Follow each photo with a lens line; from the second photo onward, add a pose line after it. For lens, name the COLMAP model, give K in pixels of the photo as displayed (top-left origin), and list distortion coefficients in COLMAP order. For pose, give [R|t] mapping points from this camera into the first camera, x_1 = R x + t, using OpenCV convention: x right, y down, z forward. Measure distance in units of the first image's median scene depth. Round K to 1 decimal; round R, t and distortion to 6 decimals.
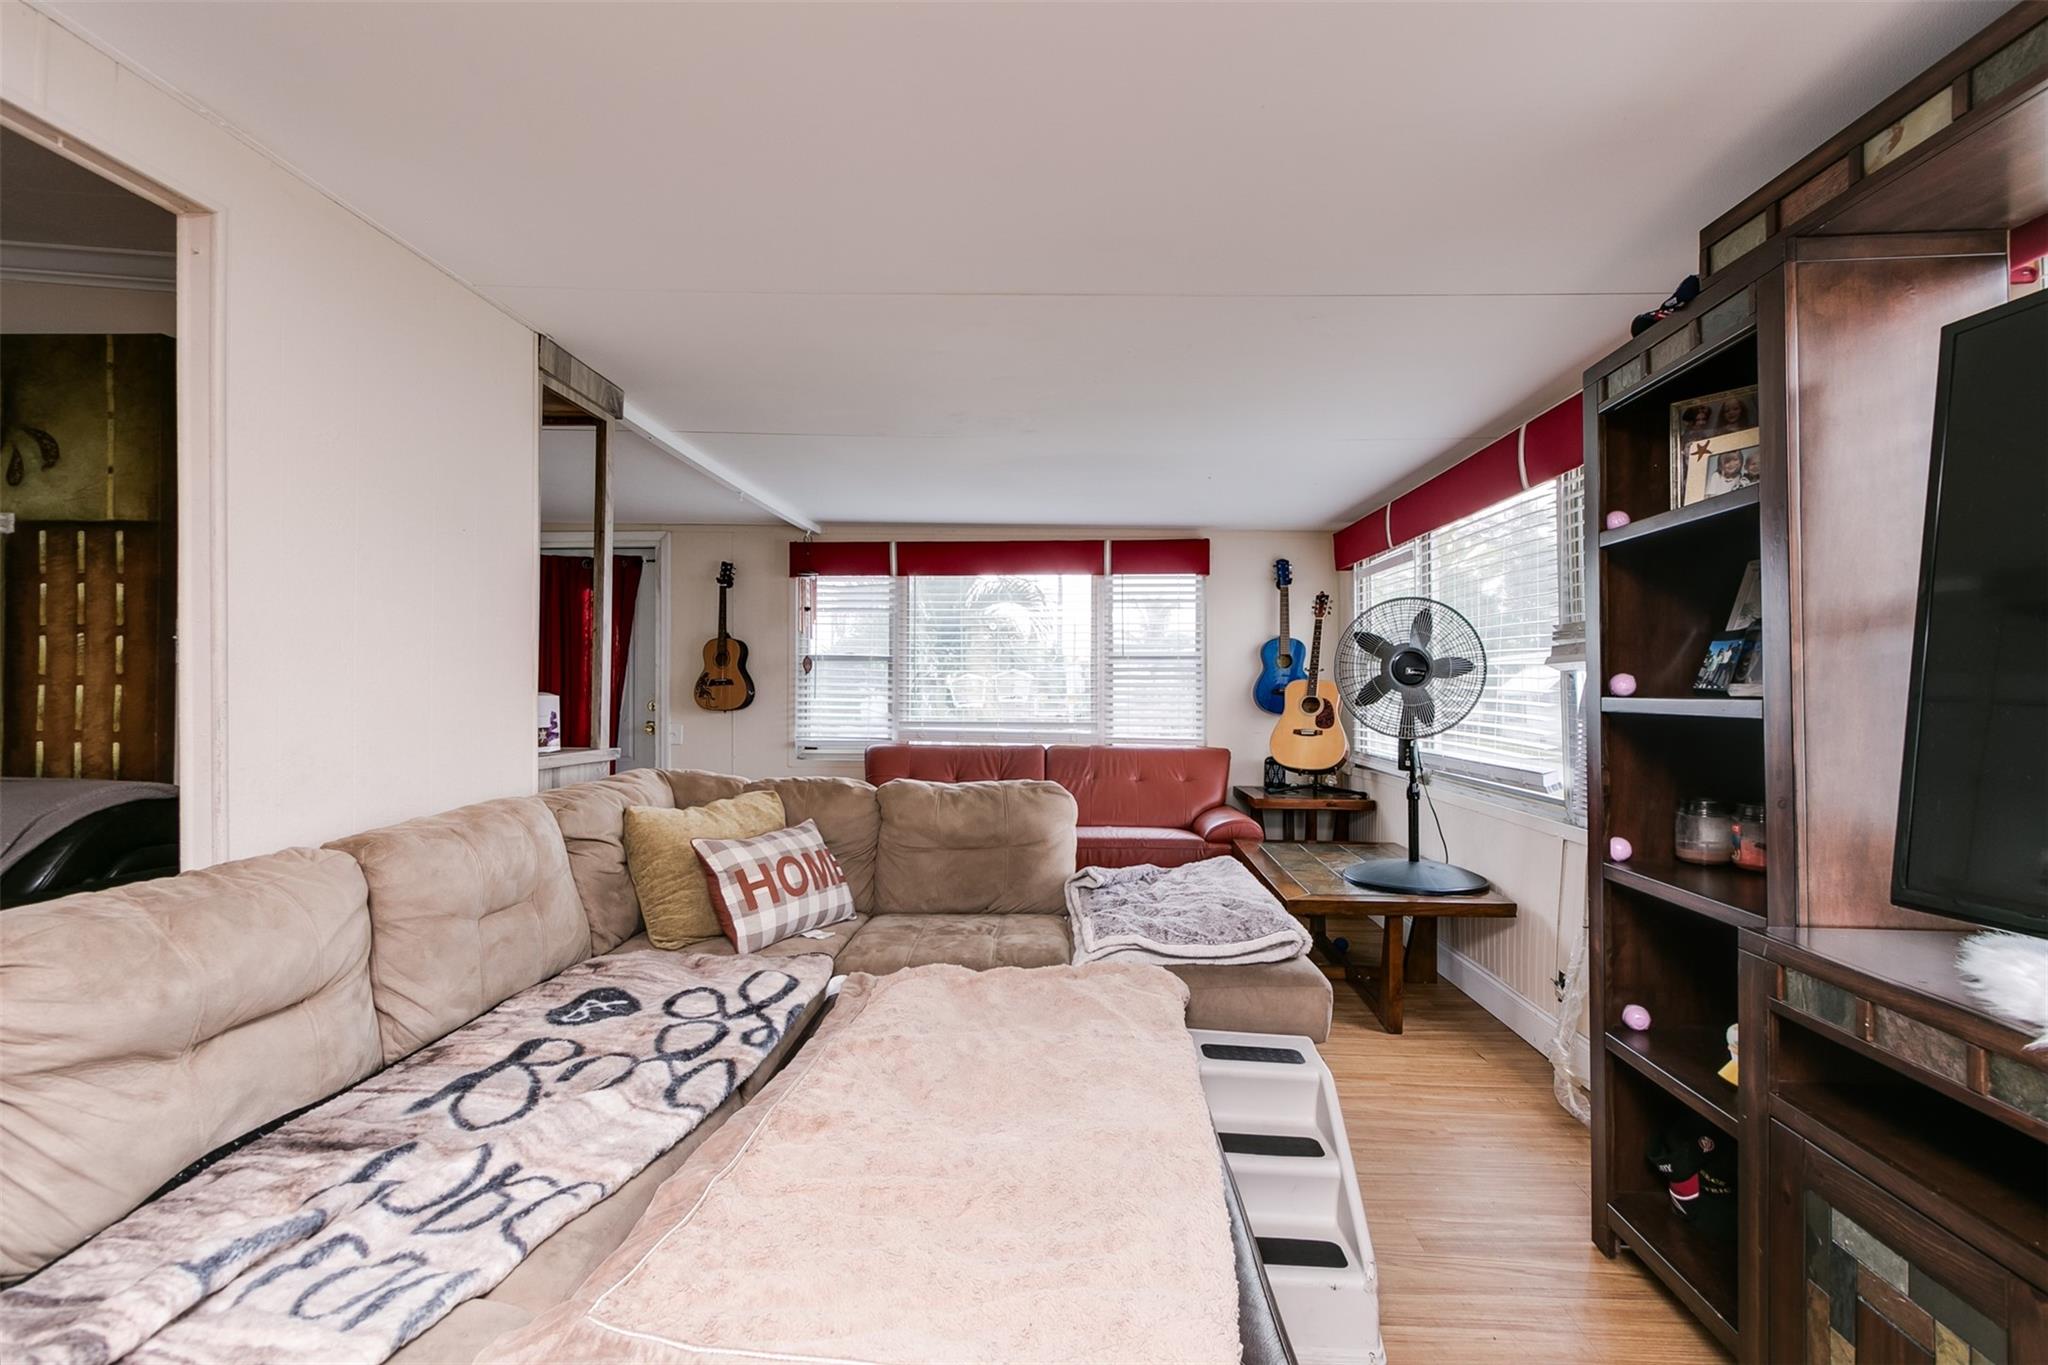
lens RADIAL K [[921.8, 0, 1036.3], [0, 921.8, 681.3], [0, 0, 1]] dist [-0.001433, -0.000037]
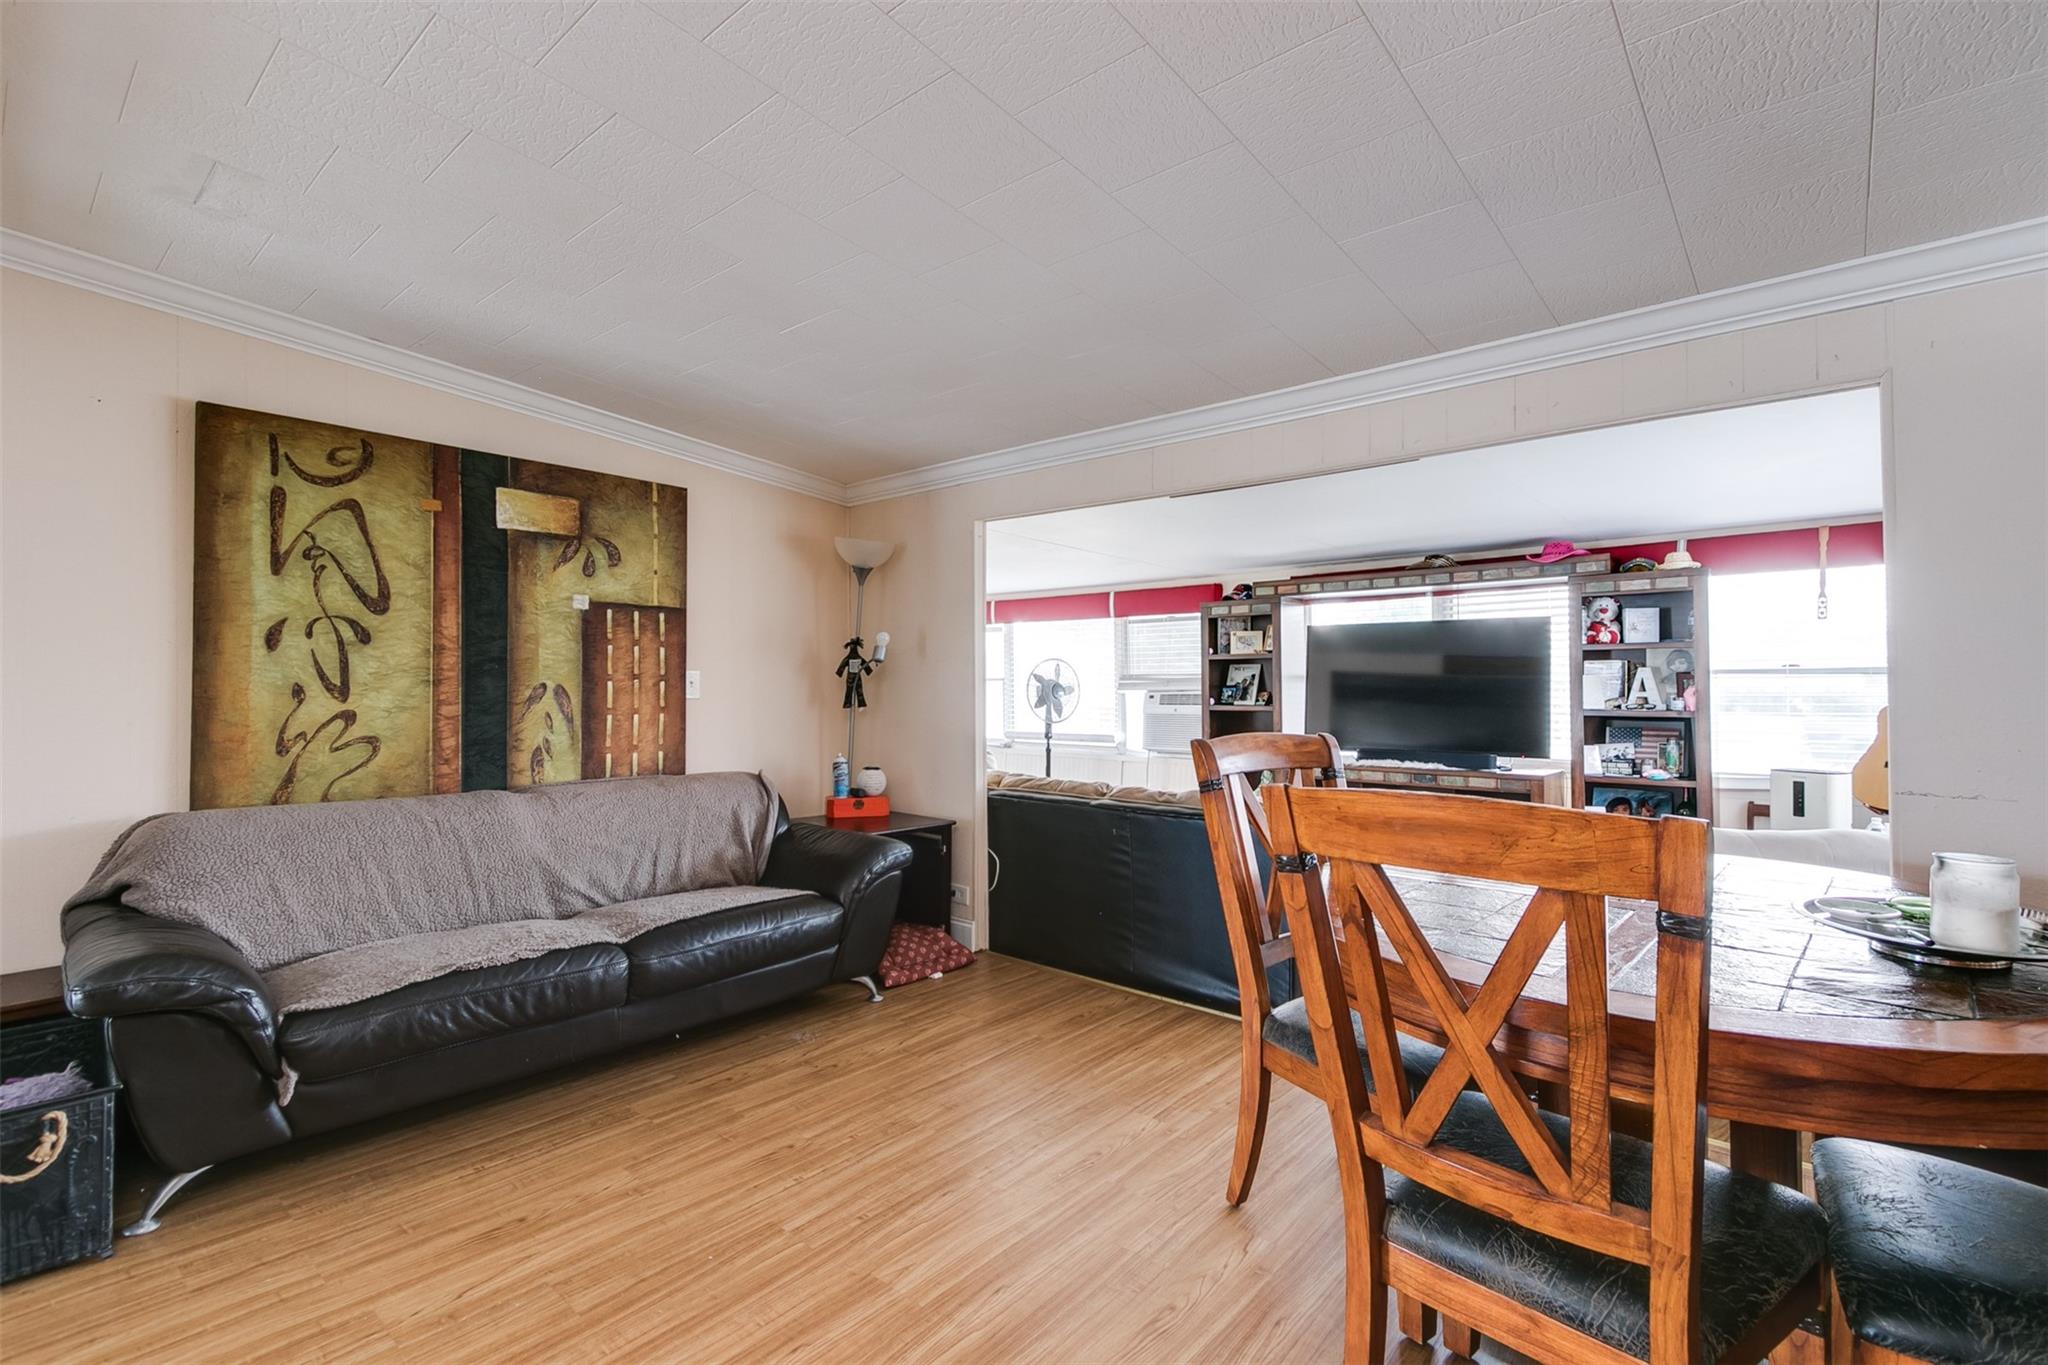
lens RADIAL K [[961.5, 0, 1024.0], [0, 961.5, 682.5], [0, 0, 1]] dist [-0.000209, -0.000158]
pose [[0.628939, -0.000309, 0.777454, -1.857123], [-0.005228, 0.999976, 0.004627, -0.058475], [-0.777437, -0.006975, 0.628922, -0.471605]]
